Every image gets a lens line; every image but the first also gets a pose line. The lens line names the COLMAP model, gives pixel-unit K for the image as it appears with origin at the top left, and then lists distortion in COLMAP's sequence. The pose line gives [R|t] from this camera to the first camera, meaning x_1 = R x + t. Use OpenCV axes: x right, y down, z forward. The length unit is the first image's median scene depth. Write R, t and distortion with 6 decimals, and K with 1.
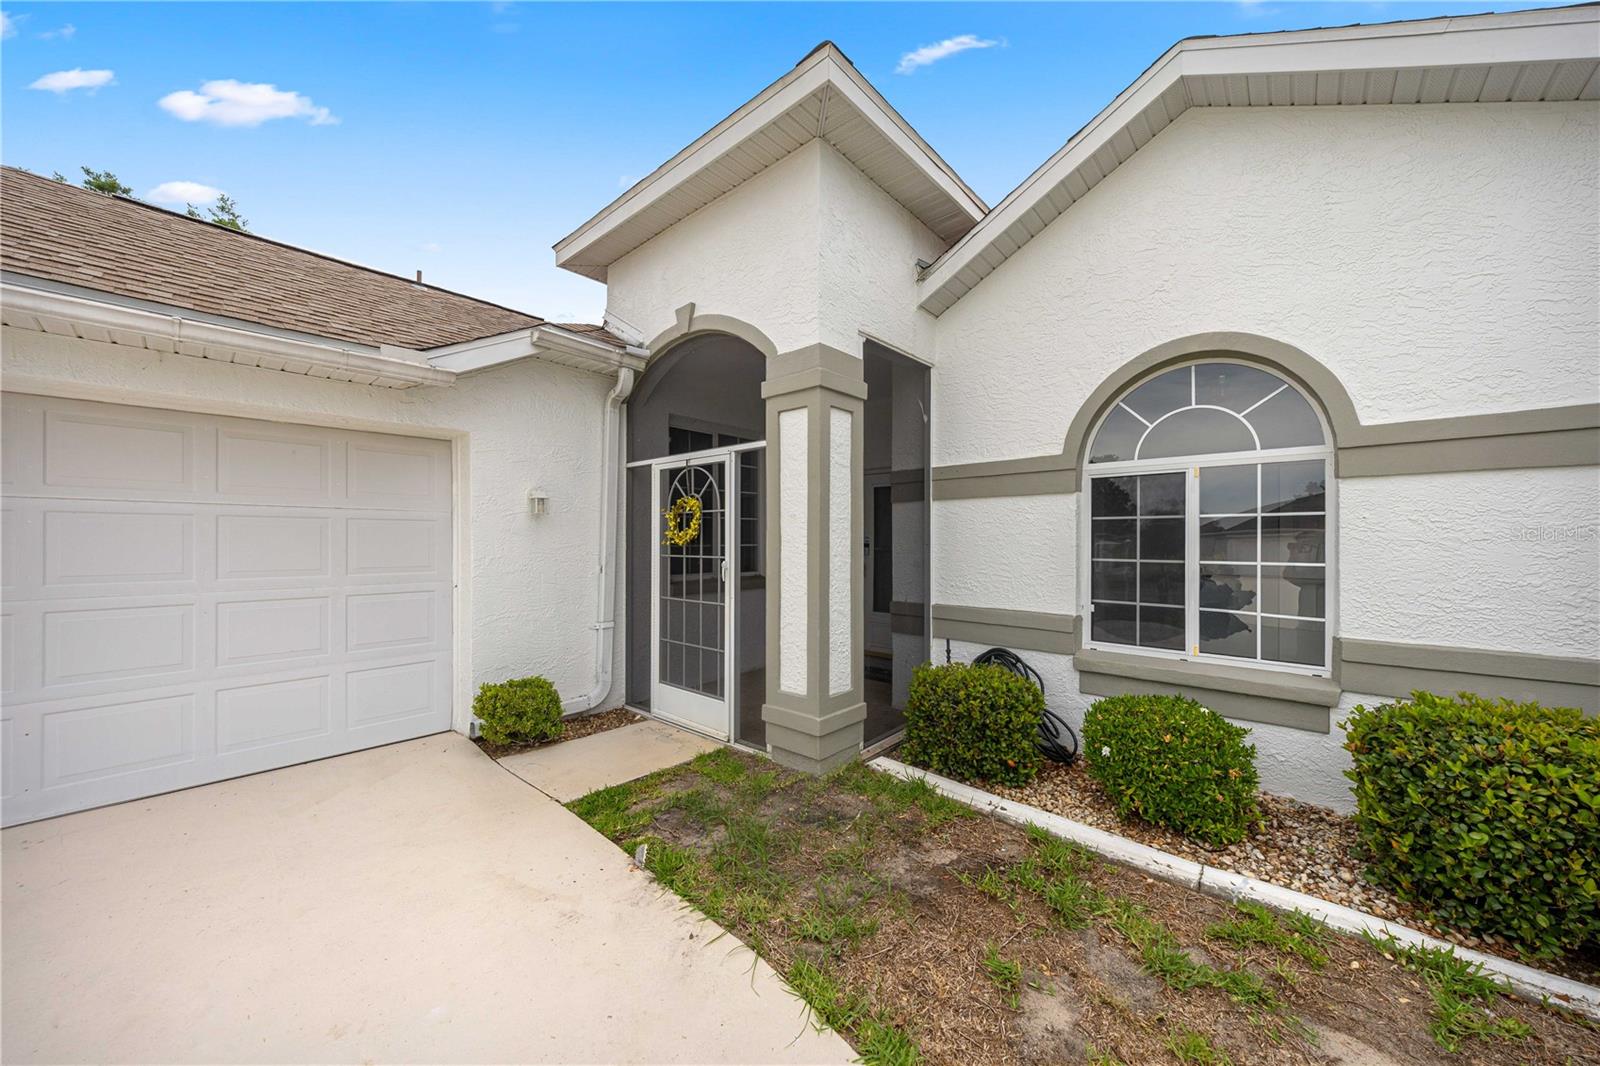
lens RADIAL K [[569.0, 0, 800.0], [0, 569.0, 533.0], [0, 0, 1]] dist [0.000920, -0.000012]
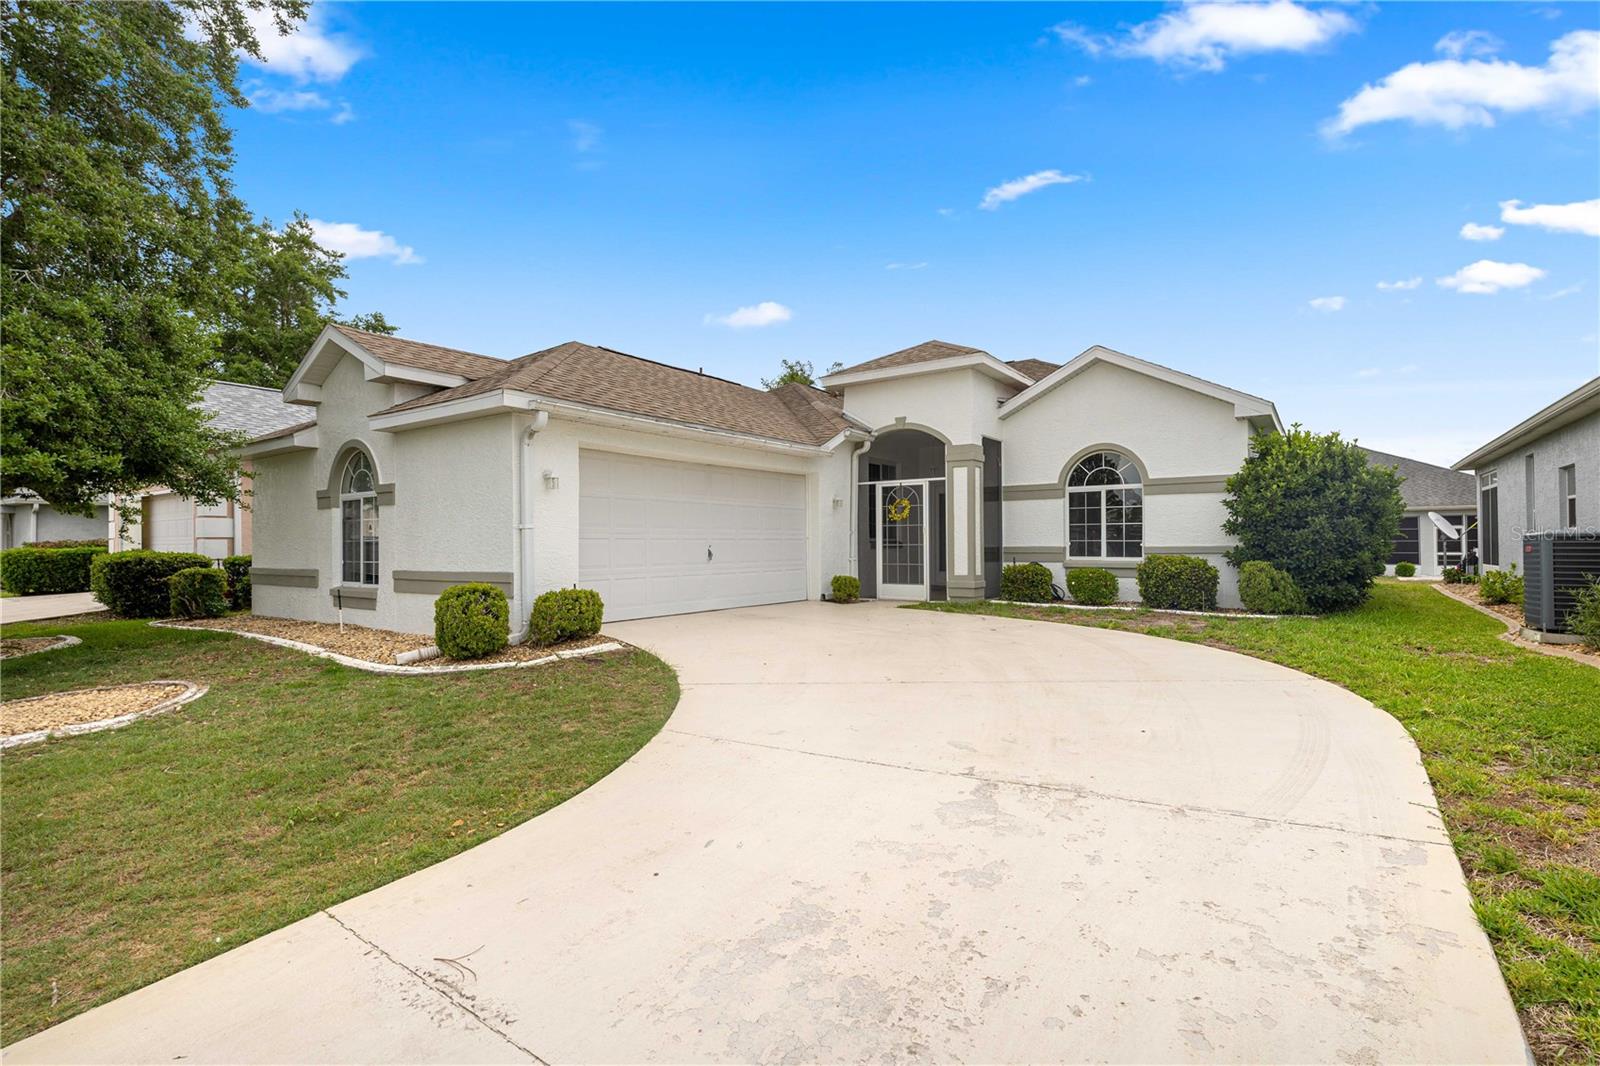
lens RADIAL K [[747.6, 0, 800.0], [0, 747.6, 533.0], [0, 0, 1]] dist [-0.001674, -0.000120]
pose [[0.993623, -0.001912, 0.112738, -0.991074], [0.002783, 0.999967, -0.007568, 0.097930], [-0.112720, 0.007834, 0.993596, -2.040502]]
